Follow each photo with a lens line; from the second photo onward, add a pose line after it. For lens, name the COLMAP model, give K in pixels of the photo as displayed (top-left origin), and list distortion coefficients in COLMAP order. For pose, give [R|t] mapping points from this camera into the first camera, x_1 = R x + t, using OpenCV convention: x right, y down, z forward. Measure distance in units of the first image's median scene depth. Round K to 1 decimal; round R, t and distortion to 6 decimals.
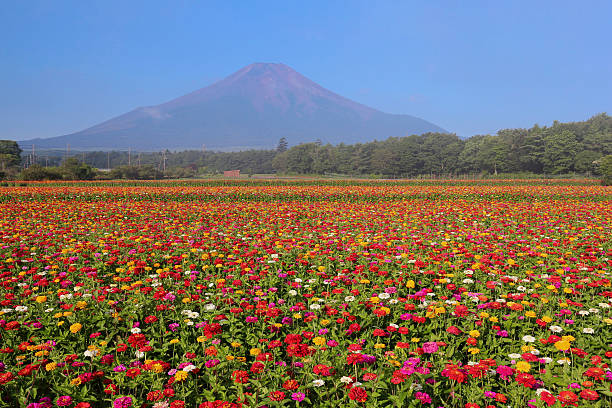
lens RADIAL K [[708.3, 0, 306.0], [0, 708.3, 204.0], [0, 0, 1]] dist [0.006112, -0.001846]
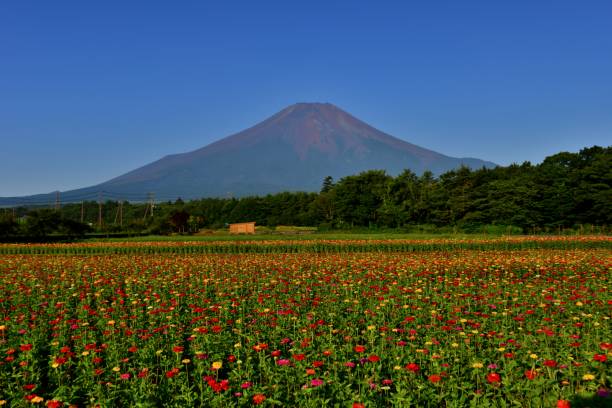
lens RADIAL K [[708.3, 0, 306.0], [0, 708.3, 204.0], [0, 0, 1]] dist [0.006112, -0.001846]
pose [[0.997655, -0.011474, -0.067474, -0.007942], [0.006185, 0.996929, -0.078072, -0.011238], [0.068163, 0.077472, 0.994662, 0.294282]]
